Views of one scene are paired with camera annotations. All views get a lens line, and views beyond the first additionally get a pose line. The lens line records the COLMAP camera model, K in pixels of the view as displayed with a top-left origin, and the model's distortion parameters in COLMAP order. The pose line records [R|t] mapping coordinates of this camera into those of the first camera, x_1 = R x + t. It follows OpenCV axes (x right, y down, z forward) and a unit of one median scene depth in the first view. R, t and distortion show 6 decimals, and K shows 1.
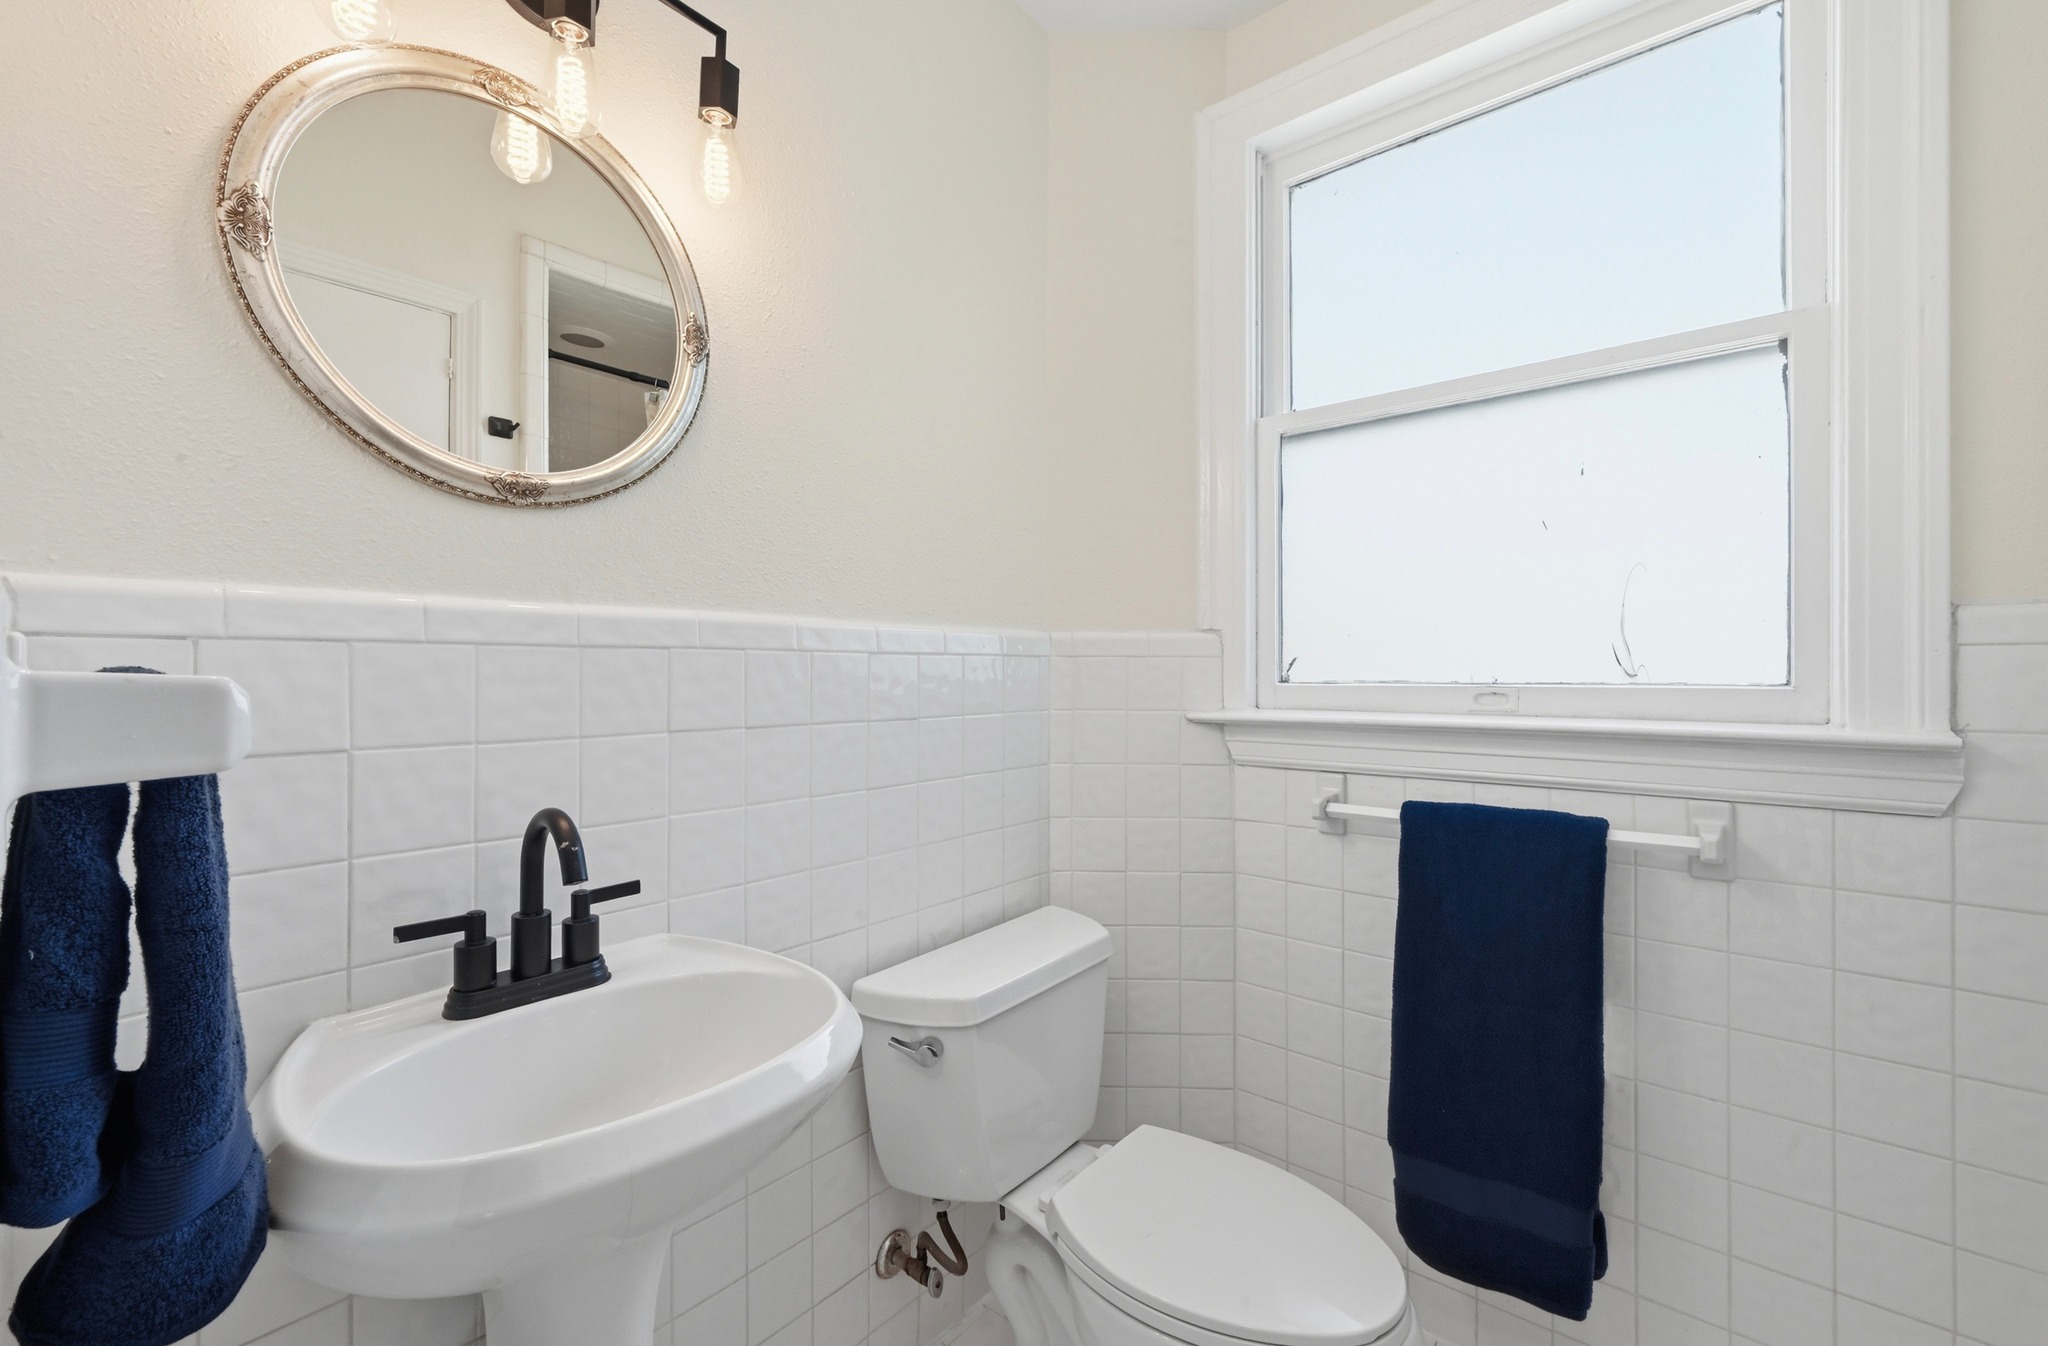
lens RADIAL K [[834.3, 0, 1028.0], [0, 834.3, 677.7], [0, 0, 1]] dist [0.001546, 0.000297]
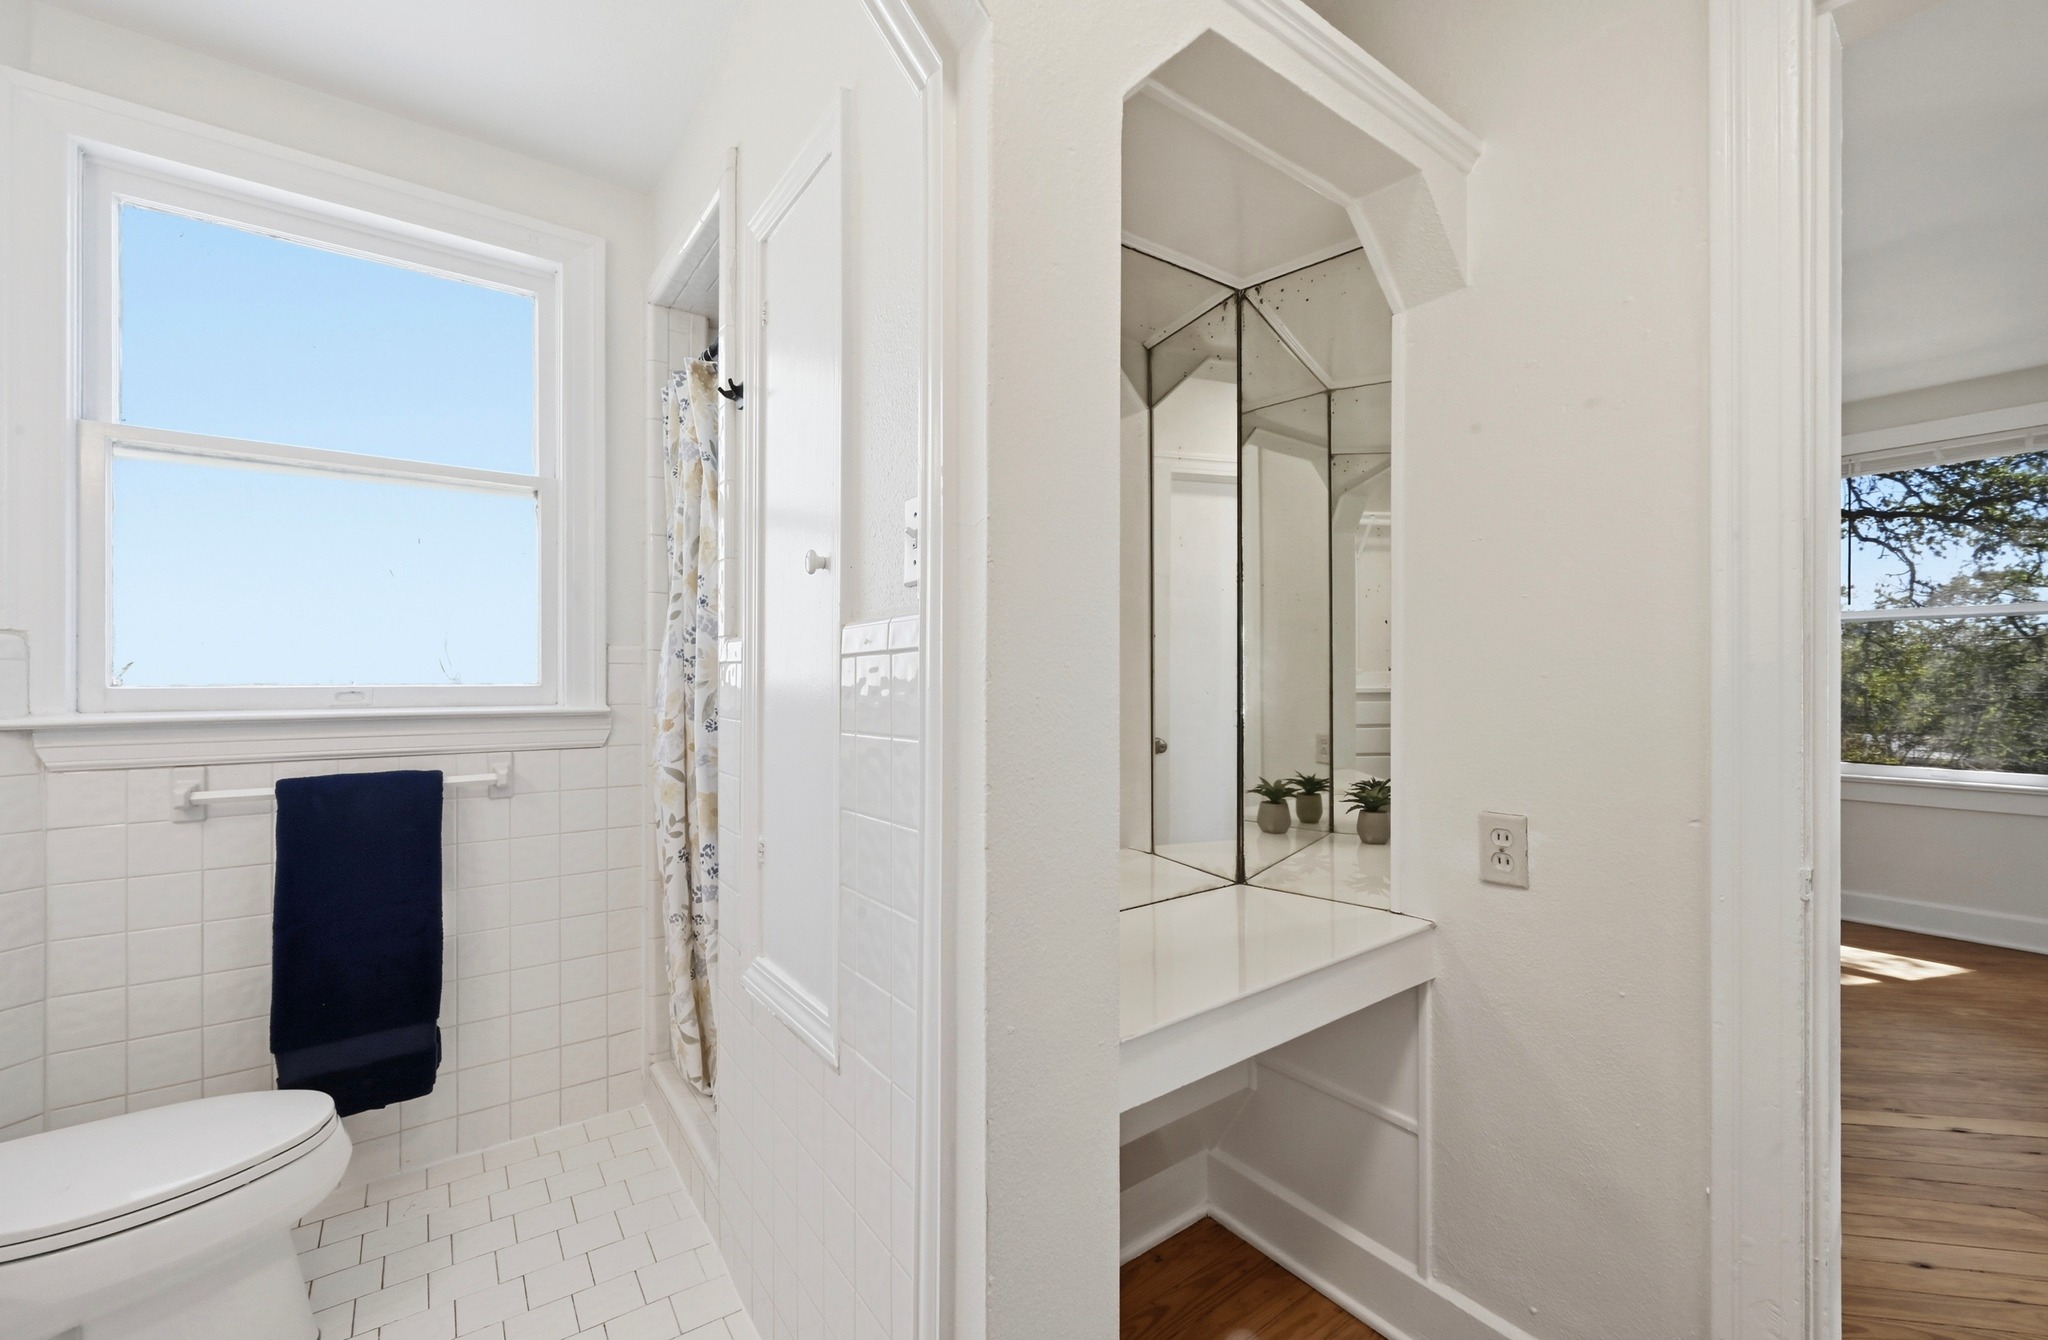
lens RADIAL K [[834.3, 0, 1021.1], [0, 834.3, 674.8], [0, 0, 1]] dist [0.001546, 0.000297]
pose [[0.267679, -0.001158, 0.963507, -0.452395], [0.000473, 0.999999, 0.001070, -0.009741], [-0.963508, 0.000169, 0.267680, -0.401079]]
